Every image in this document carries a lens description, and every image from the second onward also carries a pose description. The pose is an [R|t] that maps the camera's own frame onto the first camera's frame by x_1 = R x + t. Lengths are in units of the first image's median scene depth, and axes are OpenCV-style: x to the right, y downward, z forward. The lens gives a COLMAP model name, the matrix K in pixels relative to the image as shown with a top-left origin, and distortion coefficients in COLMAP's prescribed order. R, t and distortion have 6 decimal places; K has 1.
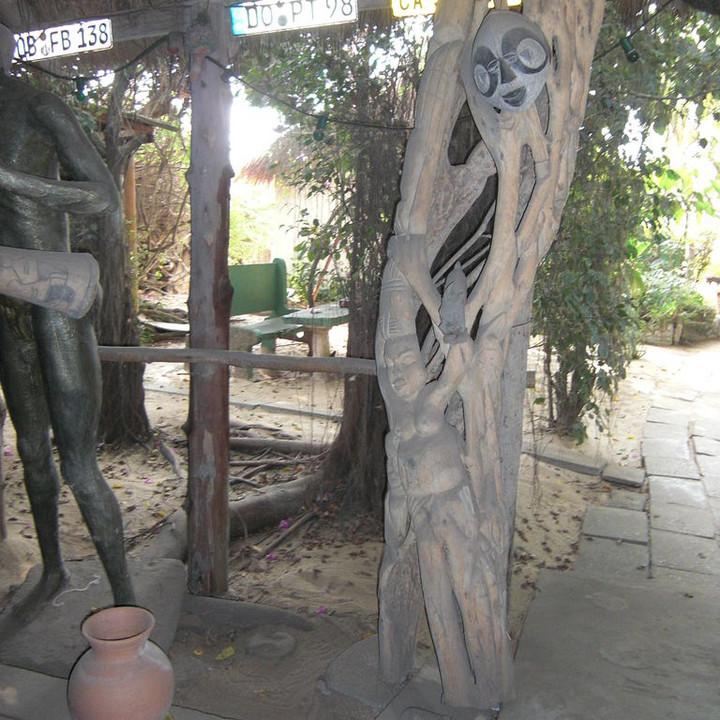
lens RADIAL K [[751.4, 0, 358.9], [0, 751.4, 358.5], [0, 0, 1]] dist [-0.073282, 0.000000]
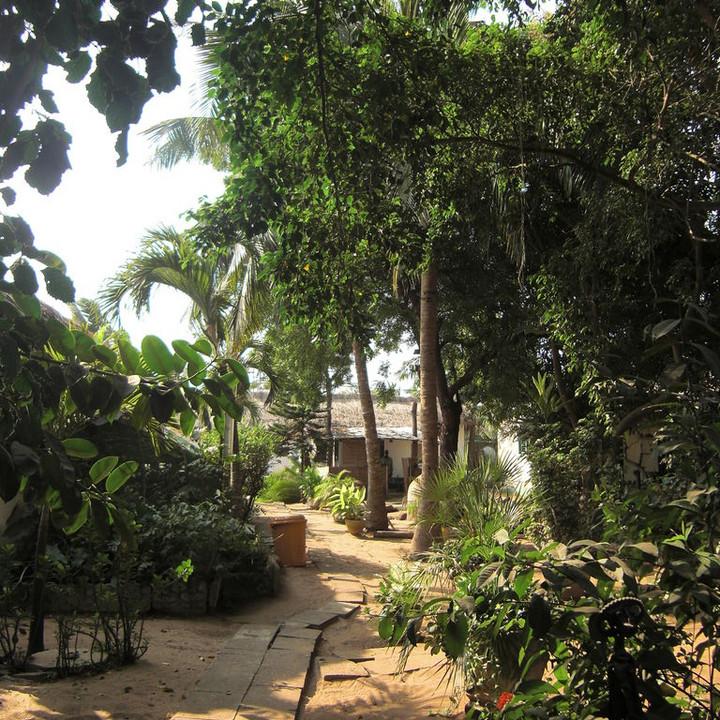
lens RADIAL K [[751.4, 0, 359.9], [0, 751.4, 359.7], [0, 0, 1]] dist [-0.073282, 0.000000]
pose [[0.859478, 0.058549, 0.507808, 0.890271], [0.088060, 0.961608, -0.259914, -0.250591], [-0.503530, 0.268108, 0.821325, 1.498078]]
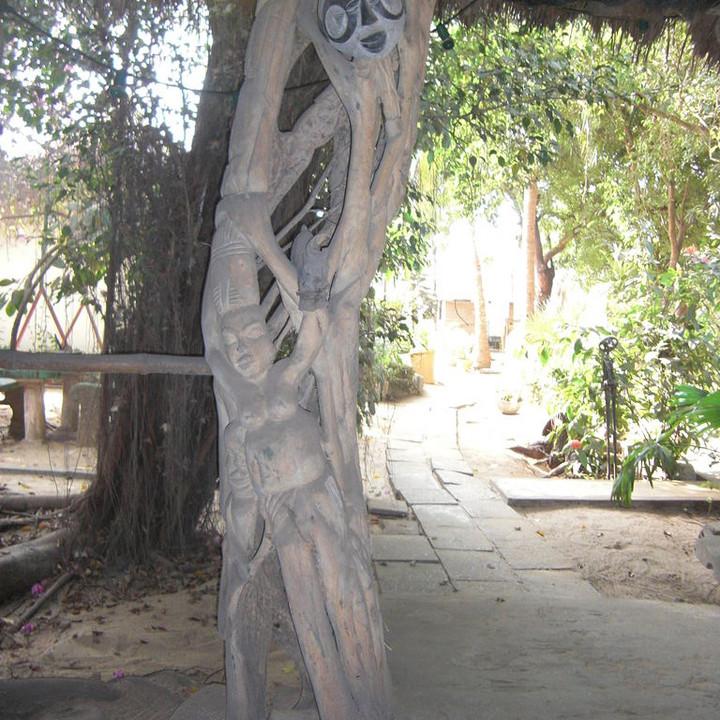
lens RADIAL K [[751.4, 0, 360.3], [0, 751.4, 358.2], [0, 0, 1]] dist [-0.073282, 0.000000]
pose [[0.914793, -0.012538, 0.403728, -0.158016], [0.056269, 0.993728, -0.096638, 0.111396], [-0.399984, 0.111121, 0.909761, 0.171049]]
